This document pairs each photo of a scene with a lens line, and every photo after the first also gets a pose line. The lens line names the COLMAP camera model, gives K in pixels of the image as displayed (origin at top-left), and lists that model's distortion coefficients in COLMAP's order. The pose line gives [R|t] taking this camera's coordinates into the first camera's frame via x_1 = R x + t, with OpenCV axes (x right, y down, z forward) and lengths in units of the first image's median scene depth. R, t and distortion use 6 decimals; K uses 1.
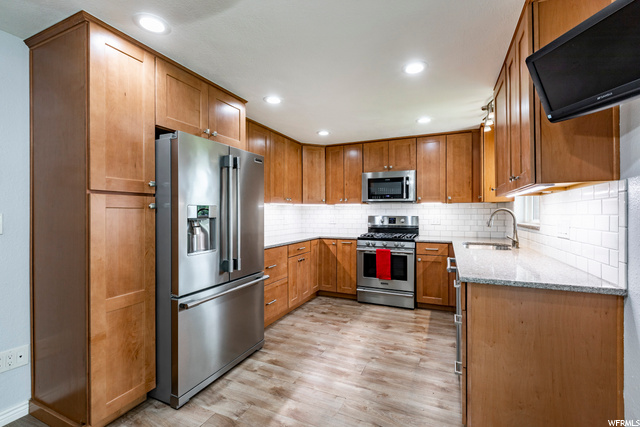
lens RADIAL K [[282.9, 0, 320.0], [0, 282.9, 213.5], [0, 0, 1]] dist [0.004578, 0.000206]
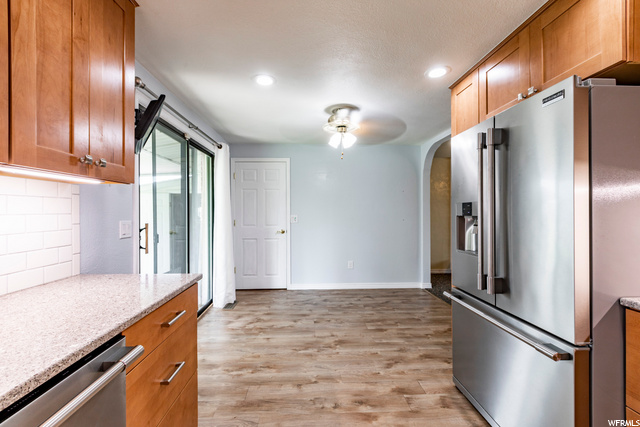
lens RADIAL K [[282.9, 0, 320.0], [0, 282.9, 213.5], [0, 0, 1]] dist [0.004578, 0.000206]
pose [[-0.889589, 0.005655, -0.456727, 0.429464], [0.005217, 0.999984, 0.002222, 0.002736], [0.456732, -0.000406, -0.889604, 1.558810]]
